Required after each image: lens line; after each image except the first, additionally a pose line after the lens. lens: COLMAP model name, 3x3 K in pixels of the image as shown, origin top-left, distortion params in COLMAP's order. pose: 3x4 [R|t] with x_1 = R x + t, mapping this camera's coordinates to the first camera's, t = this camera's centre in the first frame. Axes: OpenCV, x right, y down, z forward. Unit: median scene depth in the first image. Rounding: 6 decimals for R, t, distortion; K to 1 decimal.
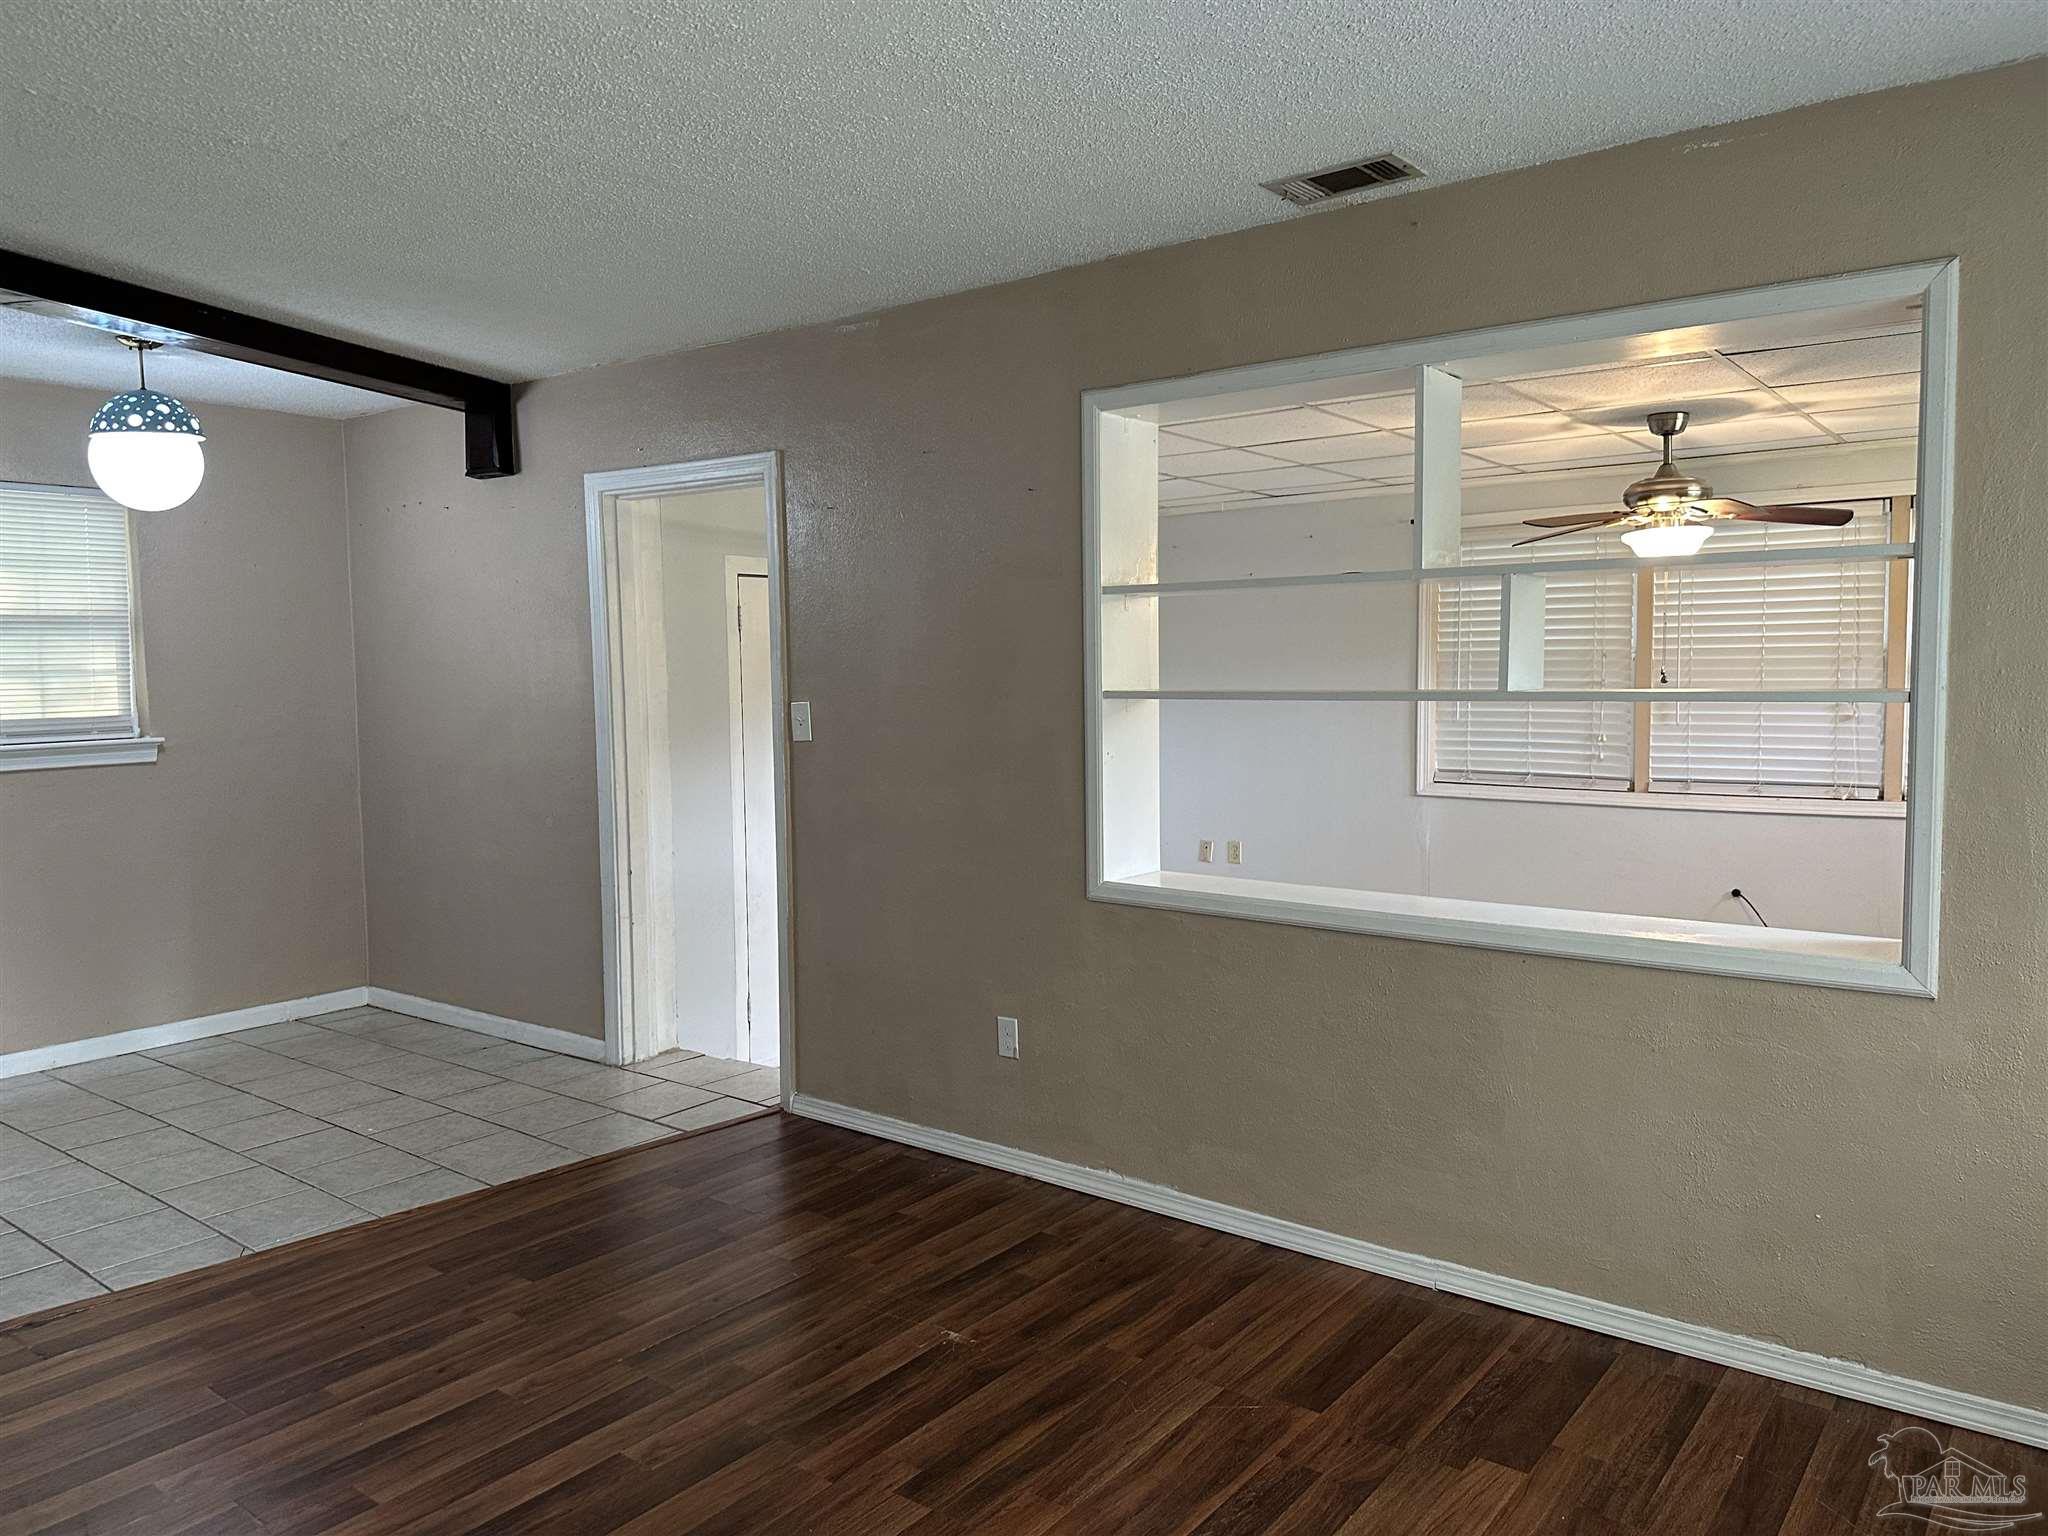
lens RADIAL K [[1434.3, 0, 1015.4], [0, 1434.3, 776.9], [0, 0, 1]] dist [0.049392, -0.060768]
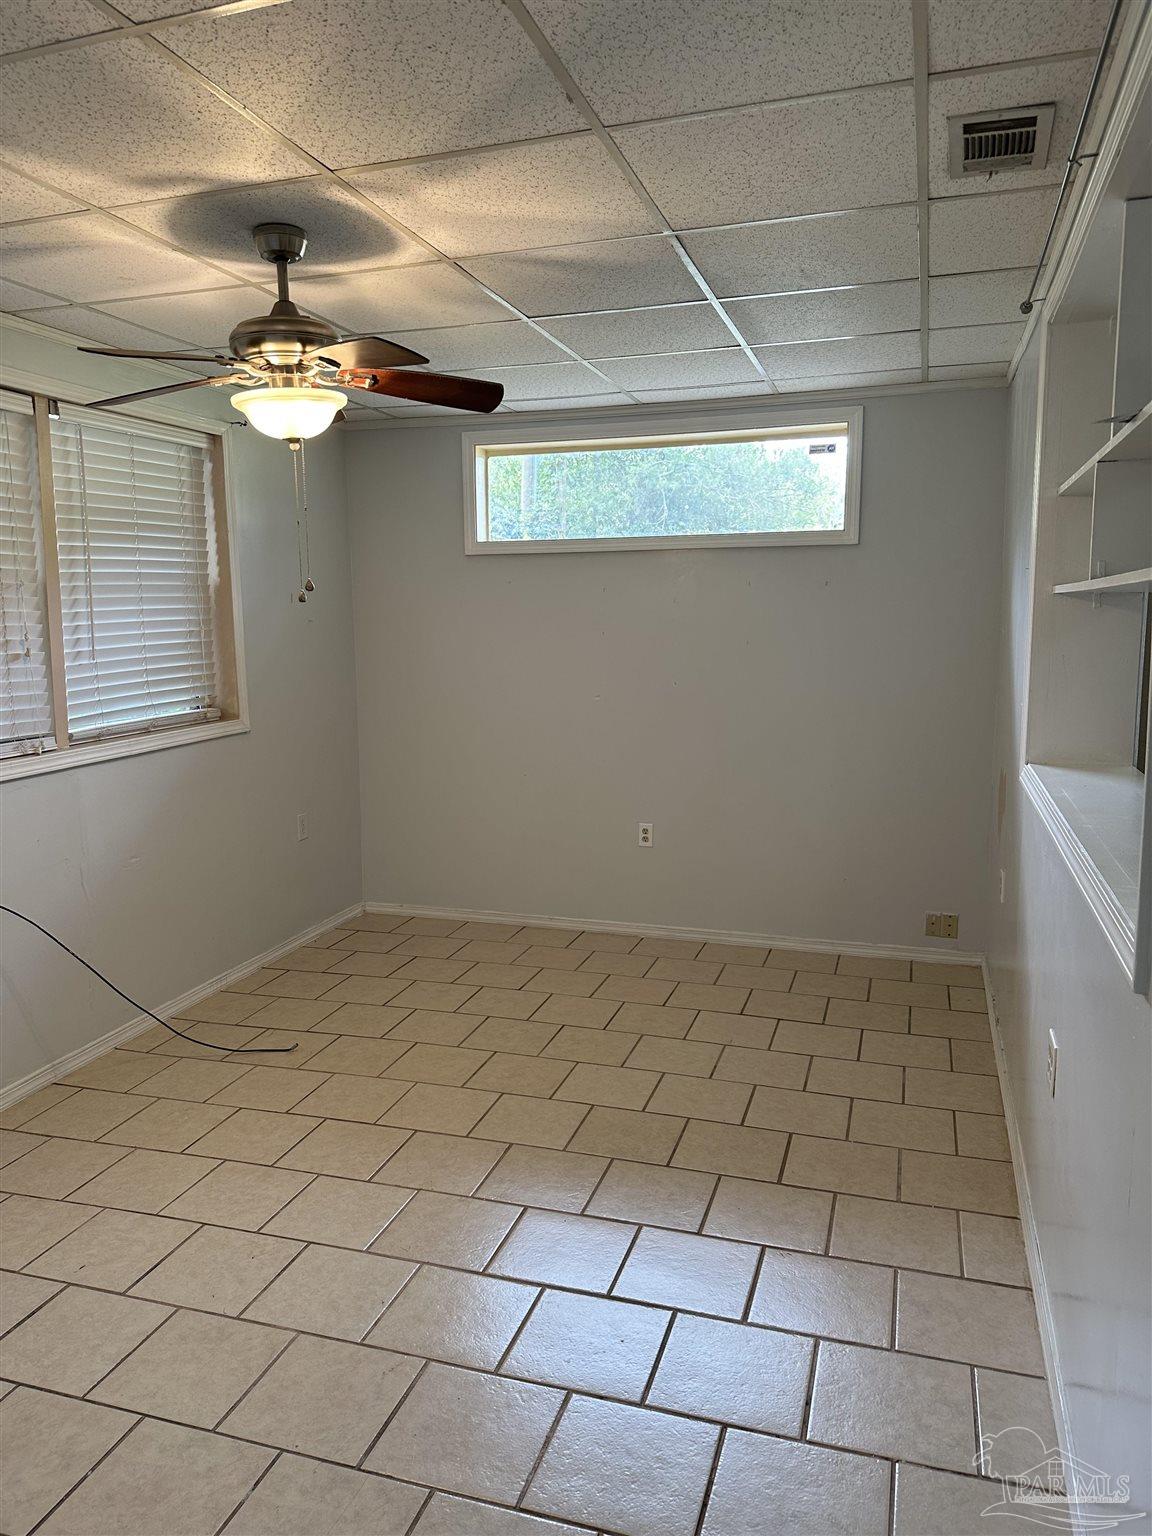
lens RADIAL K [[1075.7, 0, 577.1], [0, 1075.7, 770.0], [0, 0, 1]] dist [0.049392, -0.060768]
pose [[-0.336430, -0.121199, 0.933877, -0.182660], [0.087635, 0.983351, 0.159190, -0.070851], [-0.937622, 0.135397, -0.320207, 1.338376]]
